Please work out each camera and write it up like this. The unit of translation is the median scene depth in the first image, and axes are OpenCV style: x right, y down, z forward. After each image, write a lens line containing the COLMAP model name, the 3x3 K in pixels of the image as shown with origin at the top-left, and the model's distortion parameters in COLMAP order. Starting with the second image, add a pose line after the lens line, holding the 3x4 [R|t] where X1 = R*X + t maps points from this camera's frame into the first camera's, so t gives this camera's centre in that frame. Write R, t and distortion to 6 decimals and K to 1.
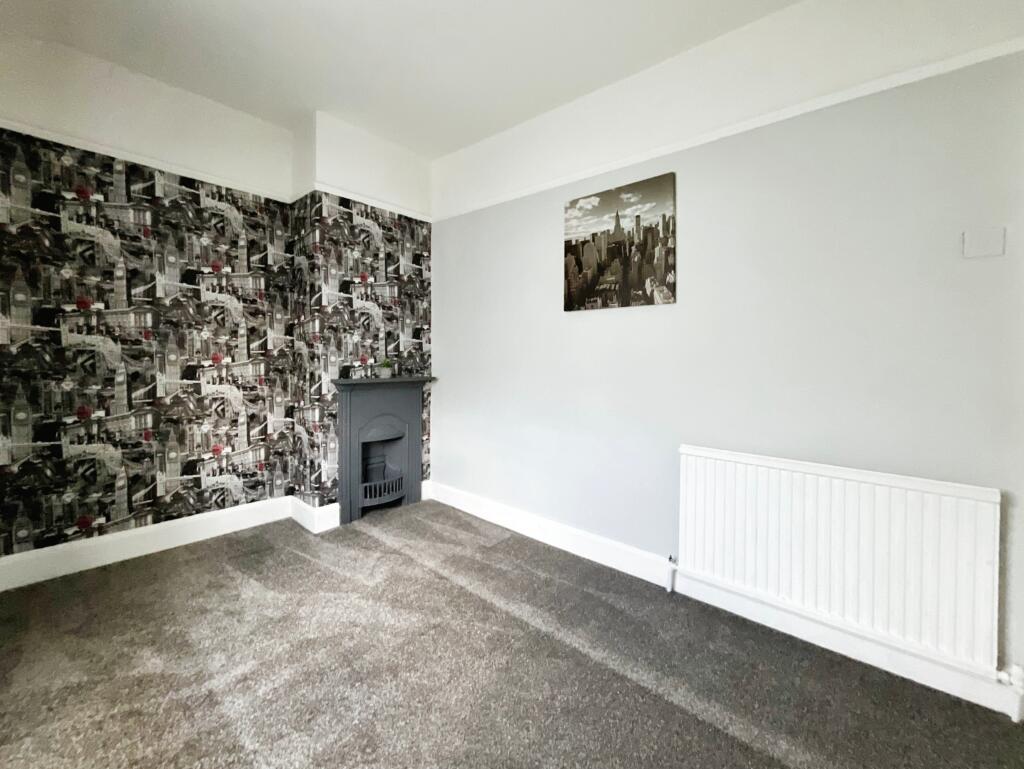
lens RADIAL K [[421.0, 0, 507.7], [0, 421.0, 362.8], [0, 0, 1]] dist [-0.001168, -0.000096]
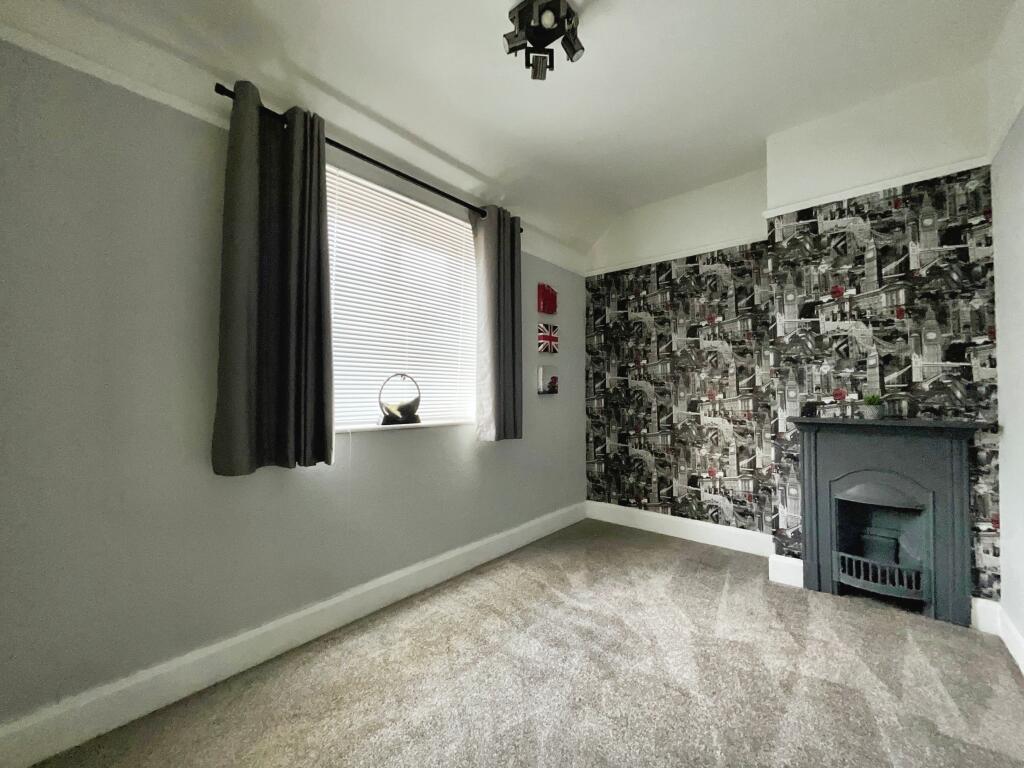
lens RADIAL K [[414.4, 0, 511.9], [0, 414.4, 384.2], [0, 0, 1]] dist [-0.000549, -0.000328]
pose [[0.026208, -0.034666, -0.999055, 0.463266], [-0.006893, 0.999369, -0.034858, 0.004286], [0.999633, 0.007800, 0.025953, 0.392296]]
